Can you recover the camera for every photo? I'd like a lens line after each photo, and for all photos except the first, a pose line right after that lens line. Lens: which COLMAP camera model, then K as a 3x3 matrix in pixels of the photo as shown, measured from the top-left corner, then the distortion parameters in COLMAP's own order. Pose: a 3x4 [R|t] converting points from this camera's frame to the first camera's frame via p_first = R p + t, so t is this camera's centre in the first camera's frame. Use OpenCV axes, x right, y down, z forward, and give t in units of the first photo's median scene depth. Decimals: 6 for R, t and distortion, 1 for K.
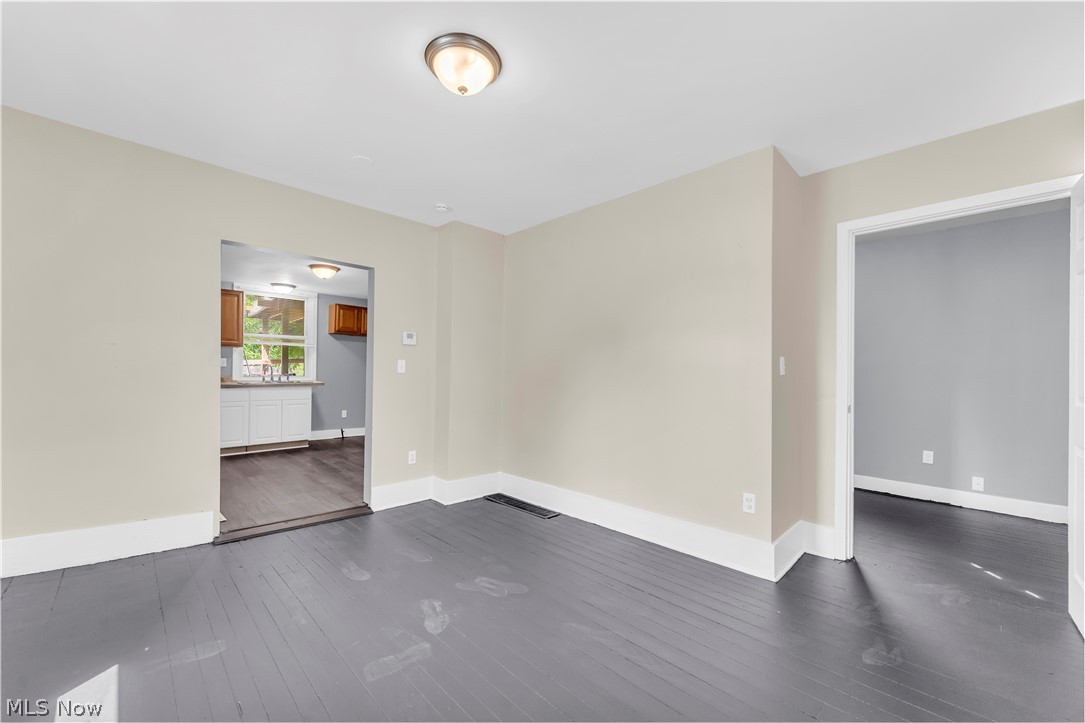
lens RADIAL K [[431.1, 0, 537.9], [0, 431.1, 365.4], [0, 0, 1]] dist [-0.000645, -0.001319]
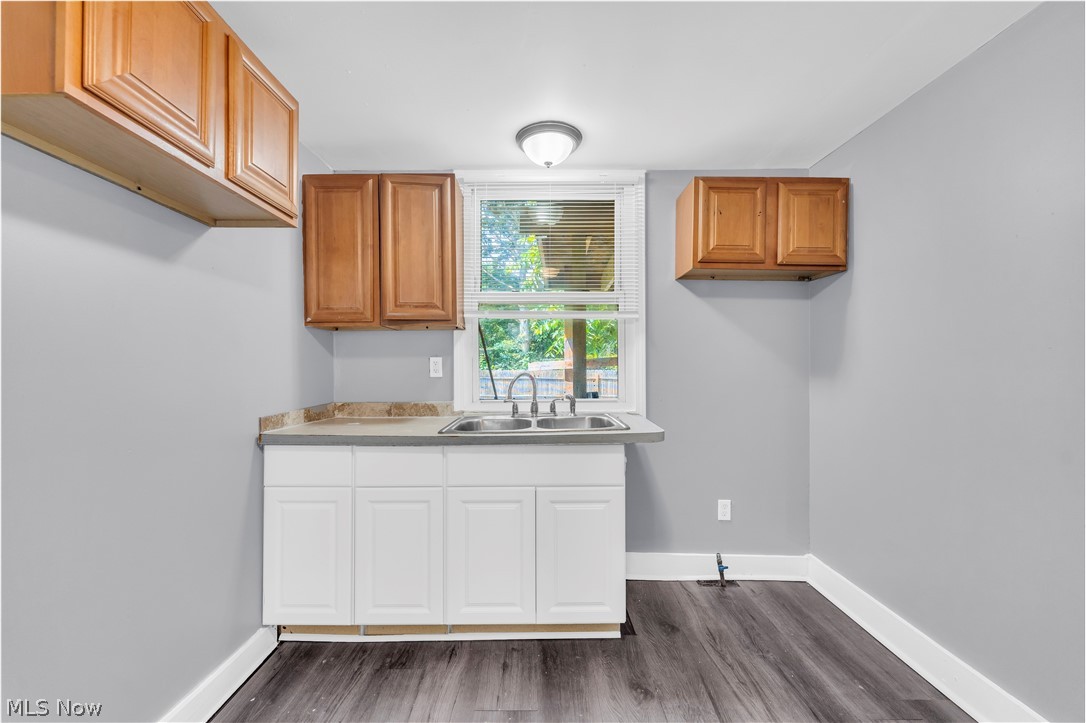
lens RADIAL K [[431.5, 0, 540.0], [0, 431.5, 364.6], [0, 0, 1]] dist [-0.000645, -0.001319]
pose [[0.709761, -0.014645, -0.704290, -0.326183], [0.016950, 0.999849, -0.003709, -0.005321], [0.704239, -0.009305, 0.709902, 0.687699]]
